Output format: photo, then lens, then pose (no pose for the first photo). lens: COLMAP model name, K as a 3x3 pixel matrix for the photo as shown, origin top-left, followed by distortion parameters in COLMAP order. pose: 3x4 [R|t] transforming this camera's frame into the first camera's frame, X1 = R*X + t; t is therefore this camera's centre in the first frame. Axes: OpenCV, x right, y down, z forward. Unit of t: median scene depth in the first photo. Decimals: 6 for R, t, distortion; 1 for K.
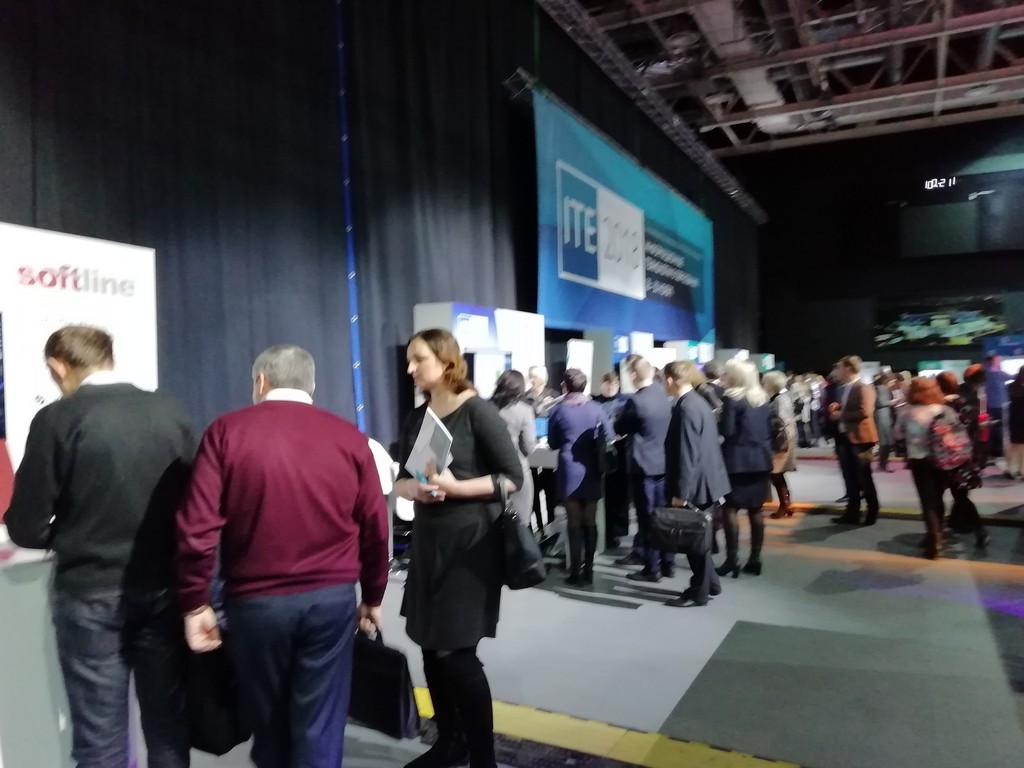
lens RADIAL K [[758.9, 0, 511.4], [0, 758.9, 387.3], [0, 0, 1]] dist [0.014048, -0.013020]
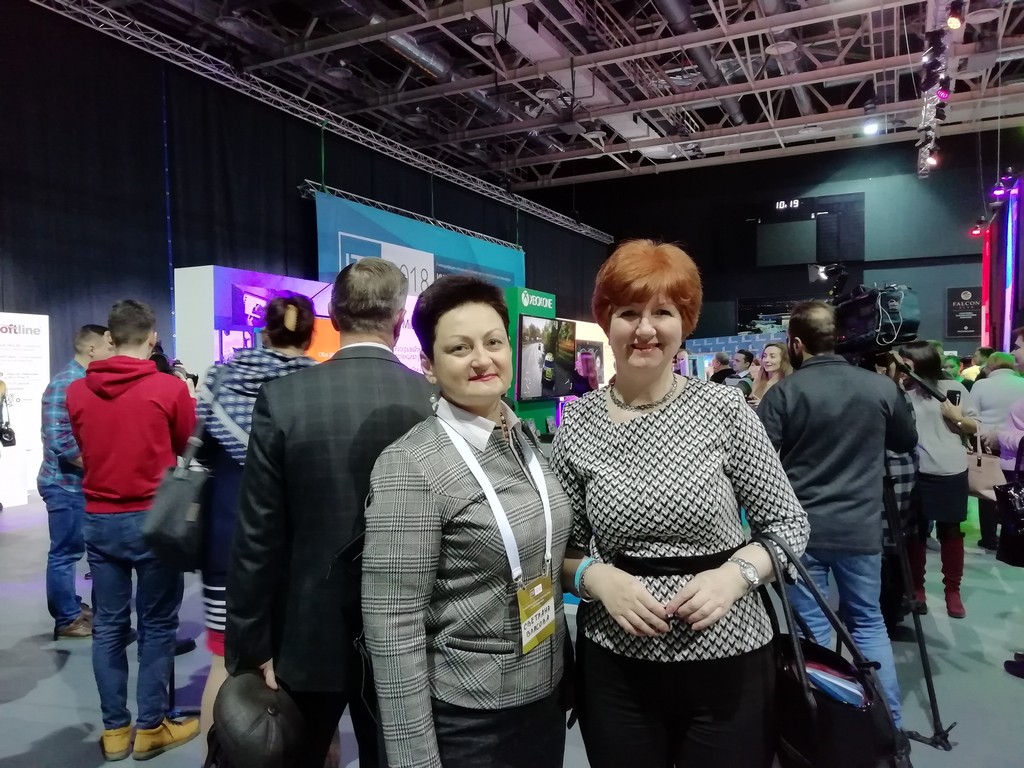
lens RADIAL K [[758.9, 0, 507.4], [0, 758.9, 385.0], [0, 0, 1]] dist [0.014048, -0.013020]
pose [[0.999900, 0.007430, -0.012023, 0.144856], [-0.007260, 0.999874, 0.014088, 0.000275], [0.012126, -0.014000, 0.999828, -0.201459]]
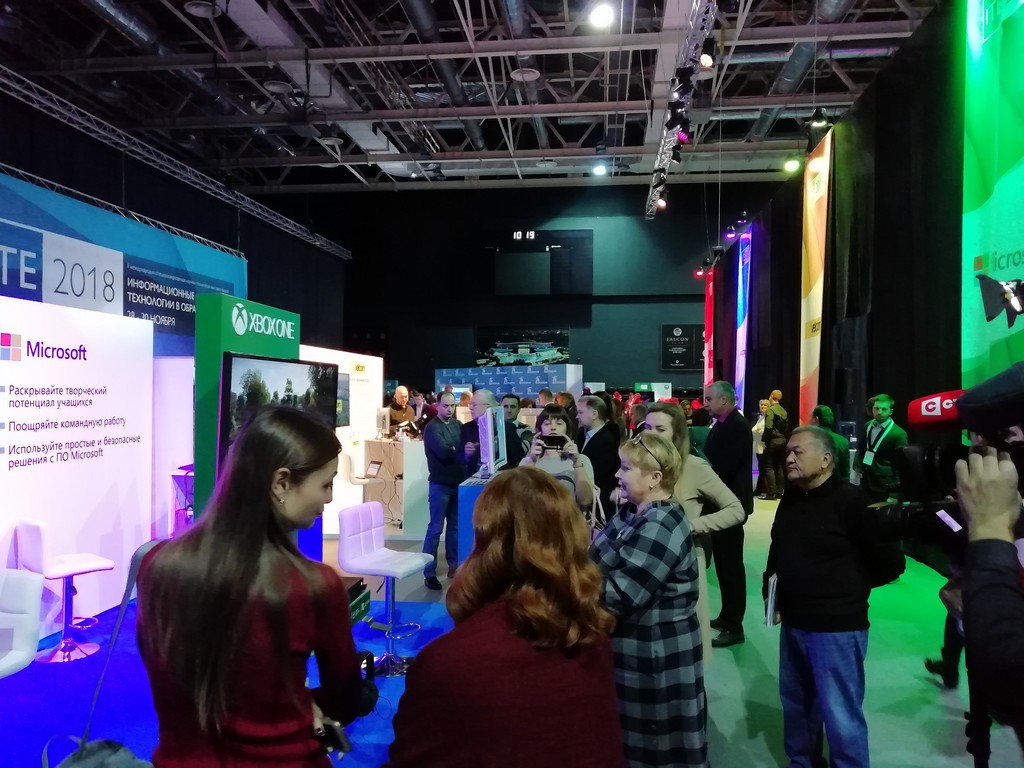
lens RADIAL K [[758.9, 0, 514.1], [0, 758.9, 389.3], [0, 0, 1]] dist [0.014048, -0.013020]
pose [[0.939757, 0.020528, 0.341228, 0.146567], [-0.016929, 0.999765, -0.013522, -0.008008], [-0.341425, 0.006931, 0.939883, -0.122870]]
